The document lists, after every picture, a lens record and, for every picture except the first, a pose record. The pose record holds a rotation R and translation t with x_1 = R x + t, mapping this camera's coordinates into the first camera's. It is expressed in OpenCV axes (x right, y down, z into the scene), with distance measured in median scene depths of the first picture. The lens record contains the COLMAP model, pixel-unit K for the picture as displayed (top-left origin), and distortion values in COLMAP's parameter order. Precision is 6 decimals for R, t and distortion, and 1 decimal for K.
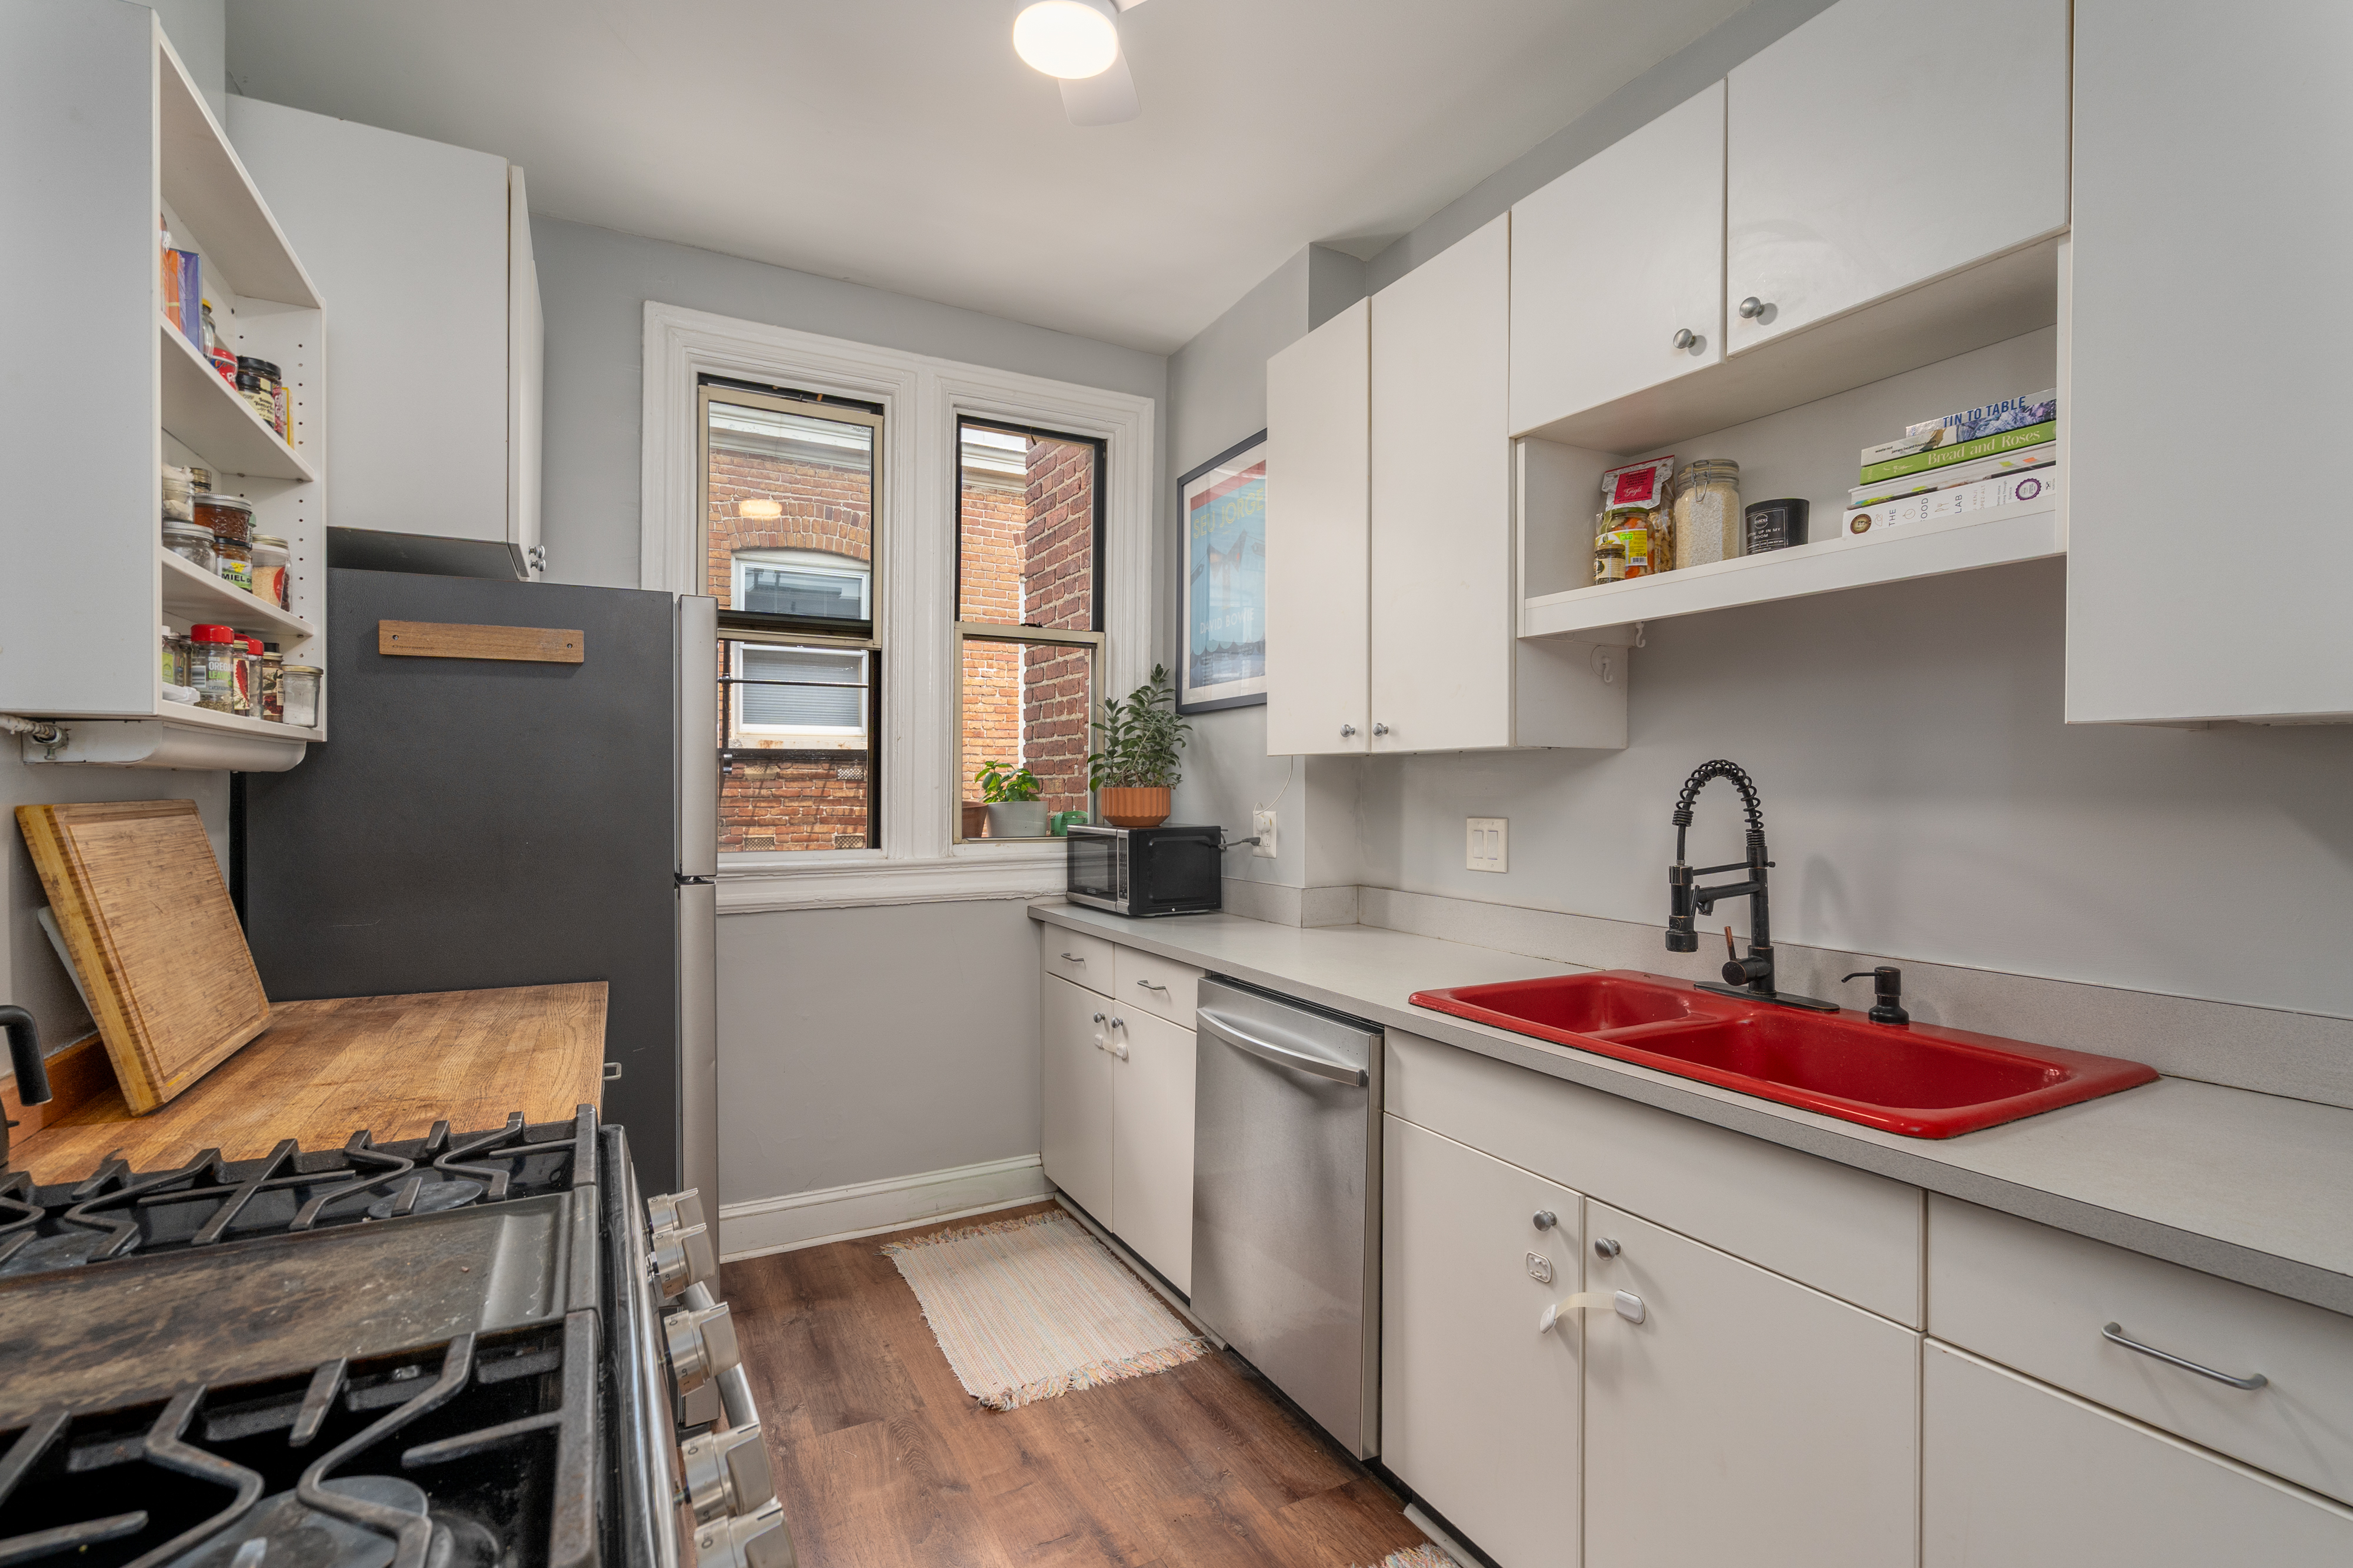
lens RADIAL K [[1081.3, 0, 1143.2], [0, 1081.3, 790.9], [0, 0, 1]] dist [-0.003358, 0.001046]
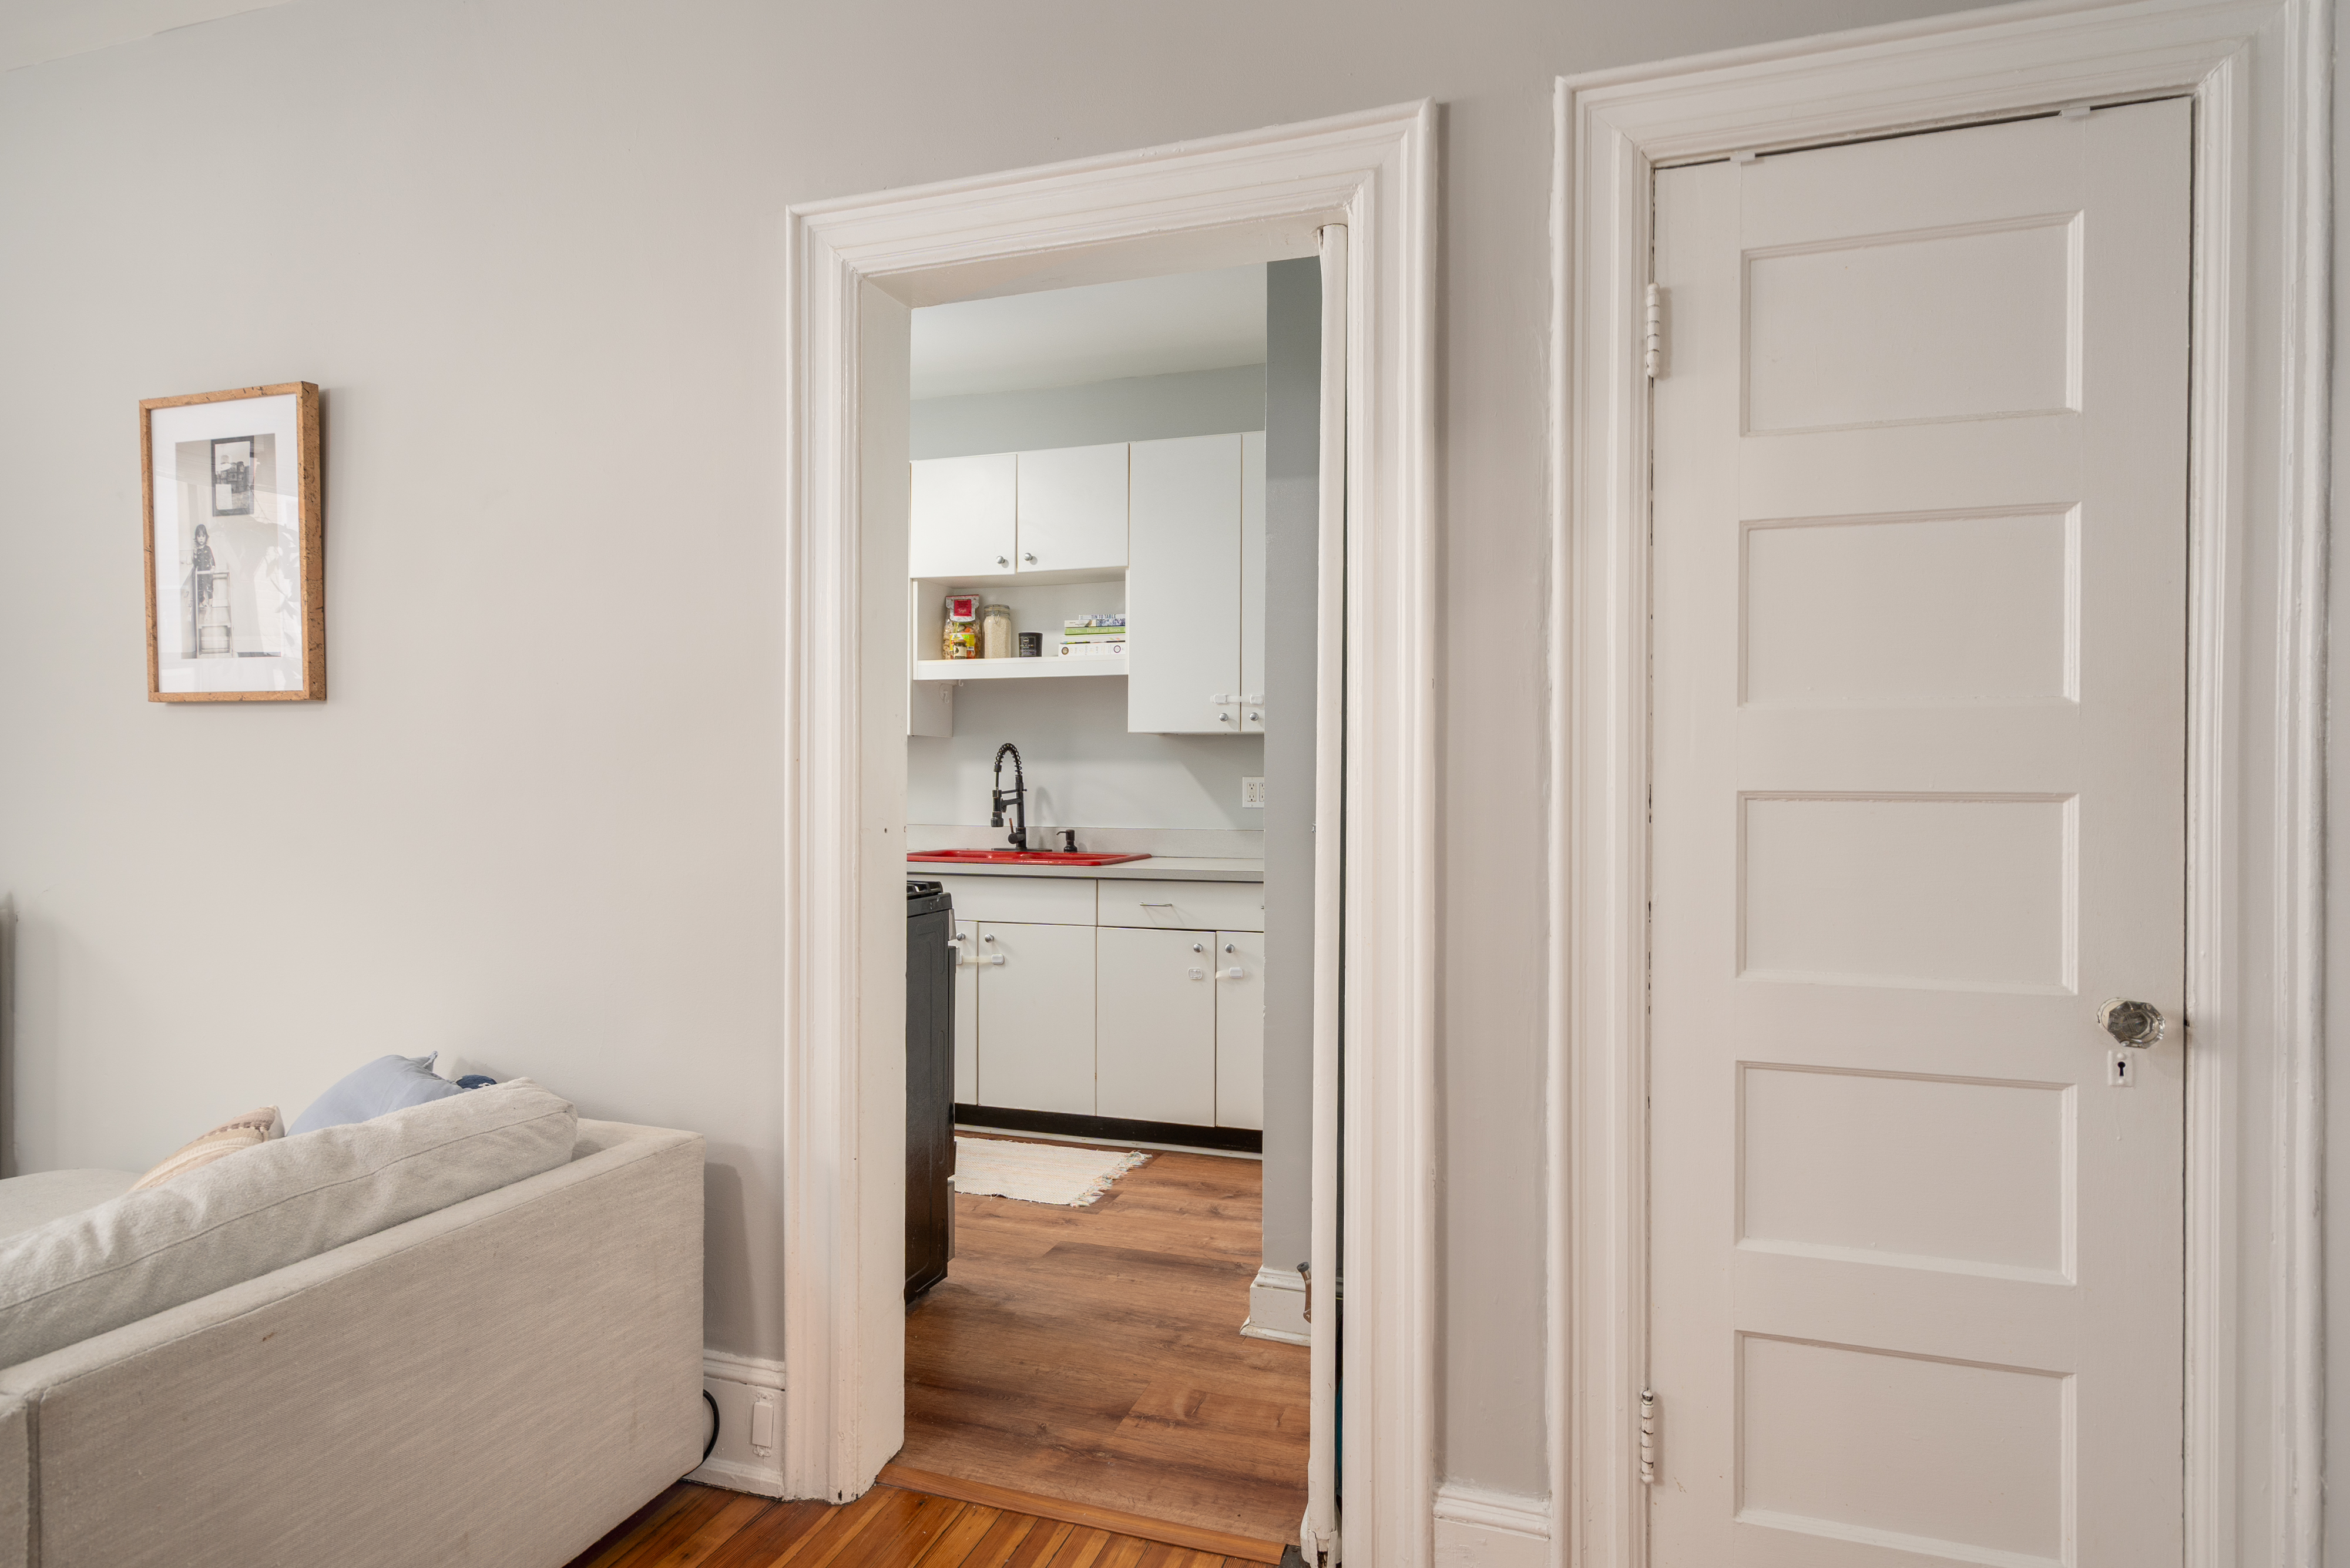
lens RADIAL K [[1292.4, 0, 1184.5], [0, 1292.4, 775.6], [0, 0, 1]] dist [-0.001774, -0.000101]
pose [[0.708205, -0.000211, 0.706007, -1.126742], [0.001229, 0.999999, -0.000934, 0.041775], [-0.706006, 0.001529, 0.708204, -1.185316]]
